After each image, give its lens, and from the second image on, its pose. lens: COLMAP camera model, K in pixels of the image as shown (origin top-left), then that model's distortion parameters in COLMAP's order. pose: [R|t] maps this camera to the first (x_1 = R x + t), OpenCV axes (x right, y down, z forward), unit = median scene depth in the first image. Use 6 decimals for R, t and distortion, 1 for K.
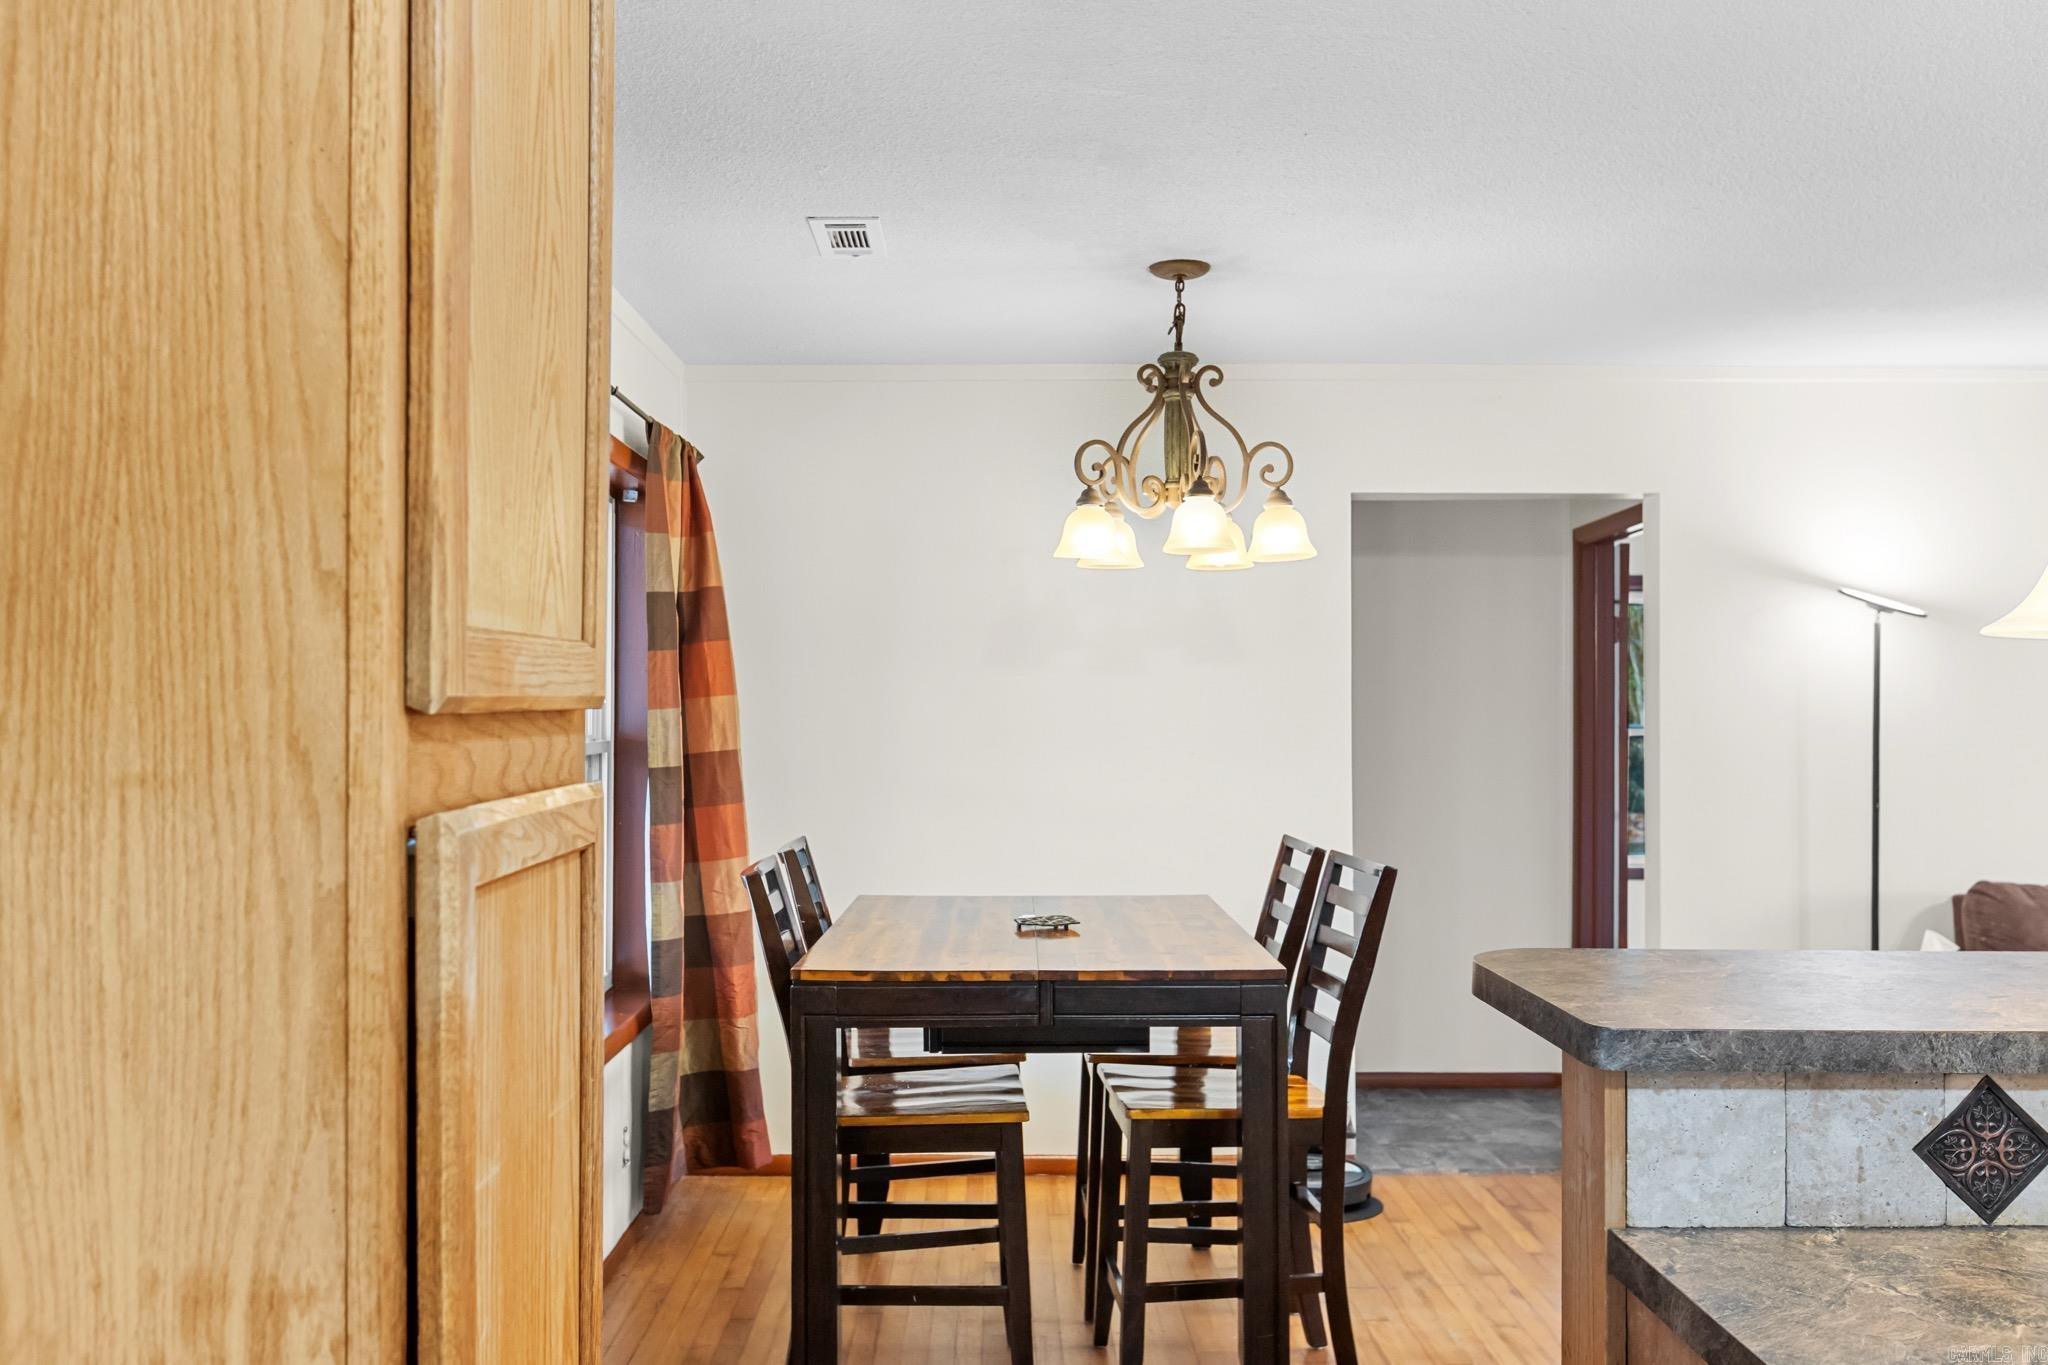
lens RADIAL K [[1758.4, 0, 1008.5], [0, 1758.4, 730.3], [0, 0, 1]] dist [-0.005074, 0.004659]
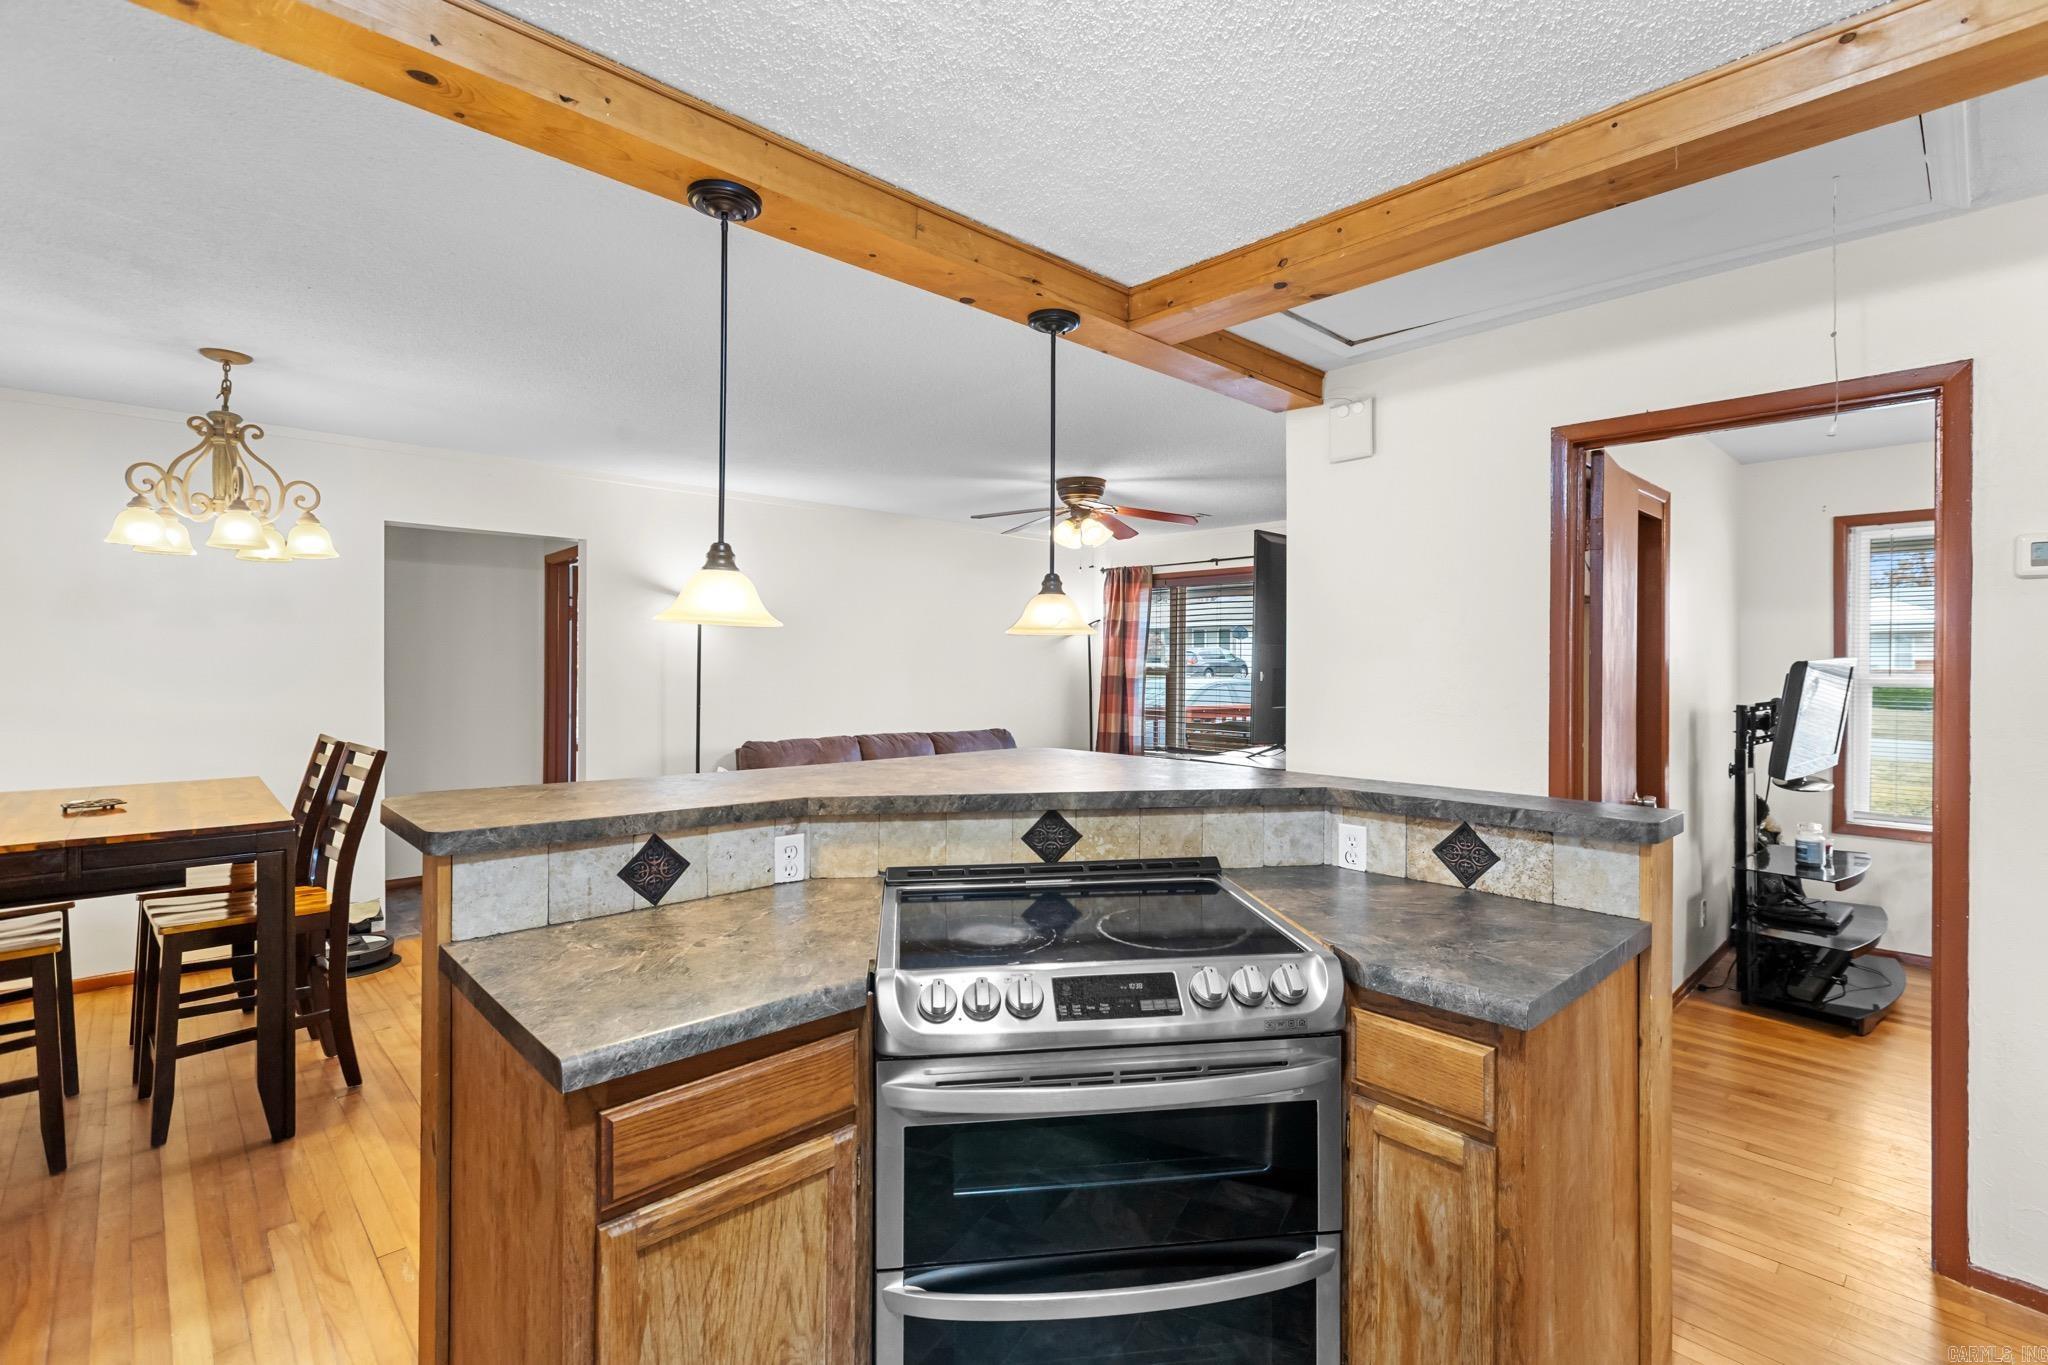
lens RADIAL K [[929.1, 0, 1032.2], [0, 929.1, 669.3], [0, 0, 1]] dist [0.003199, 0.000329]
pose [[0.726255, 0.002886, 0.687419, 0.055481], [-0.002758, 0.999995, -0.001285, 0.001411], [-0.687420, -0.000963, 0.726260, -0.043237]]
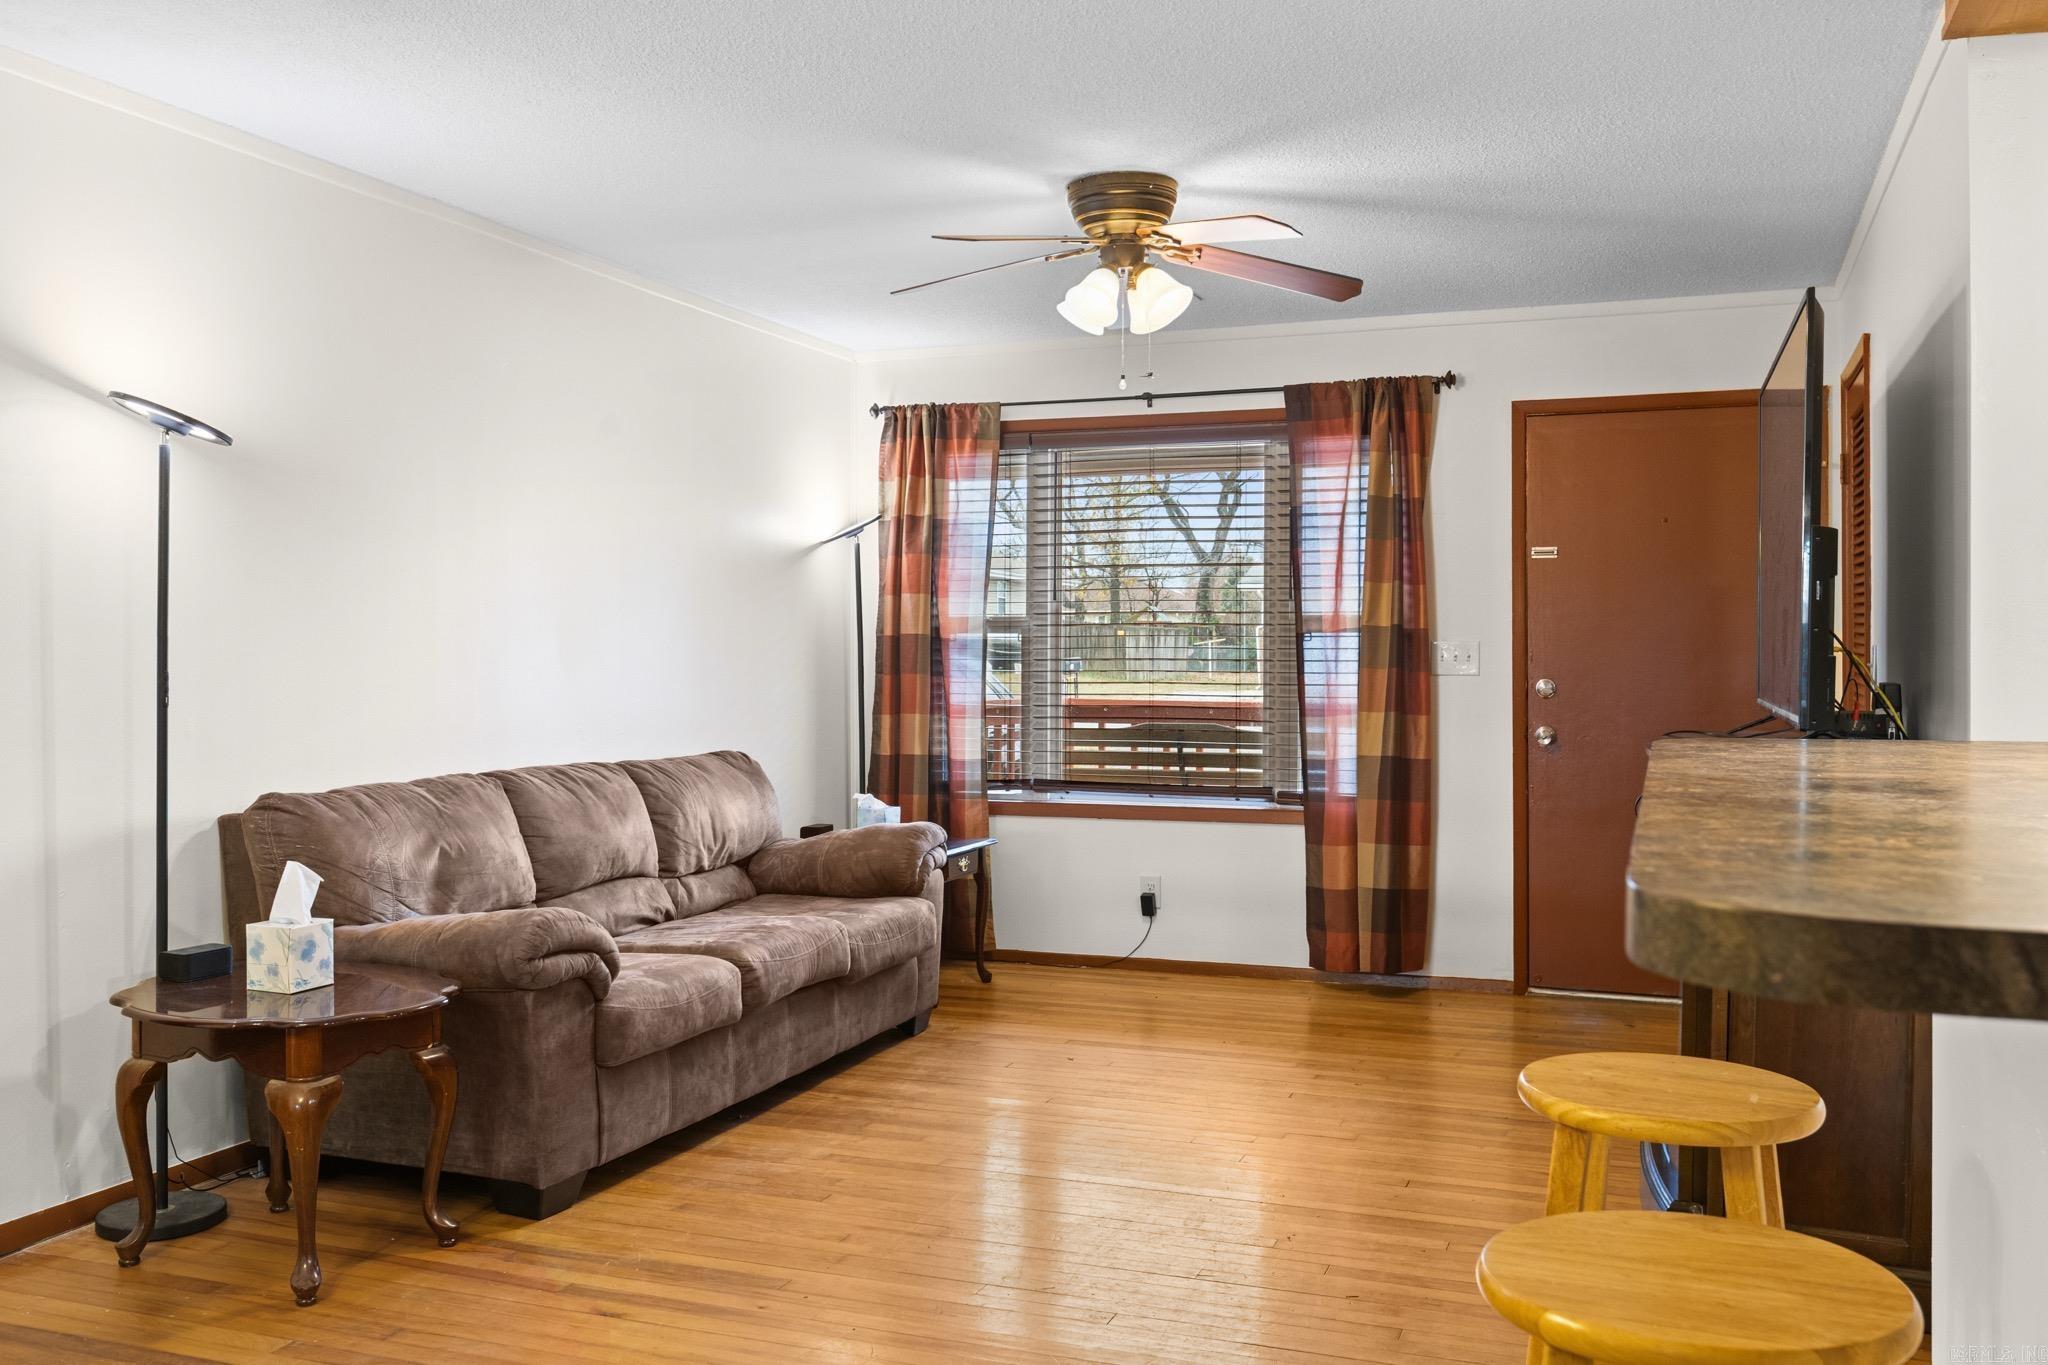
lens RADIAL K [[1761.4, 0, 1010.4], [0, 1761.4, 676.1], [0, 0, 1]] dist [0.002536, -0.009135]
pose [[0.365187, -0.010099, 0.930879, -0.069095], [0.002785, 0.999949, 0.009755, 0.036714], [-0.930930, -0.000970, 0.365196, 0.527872]]
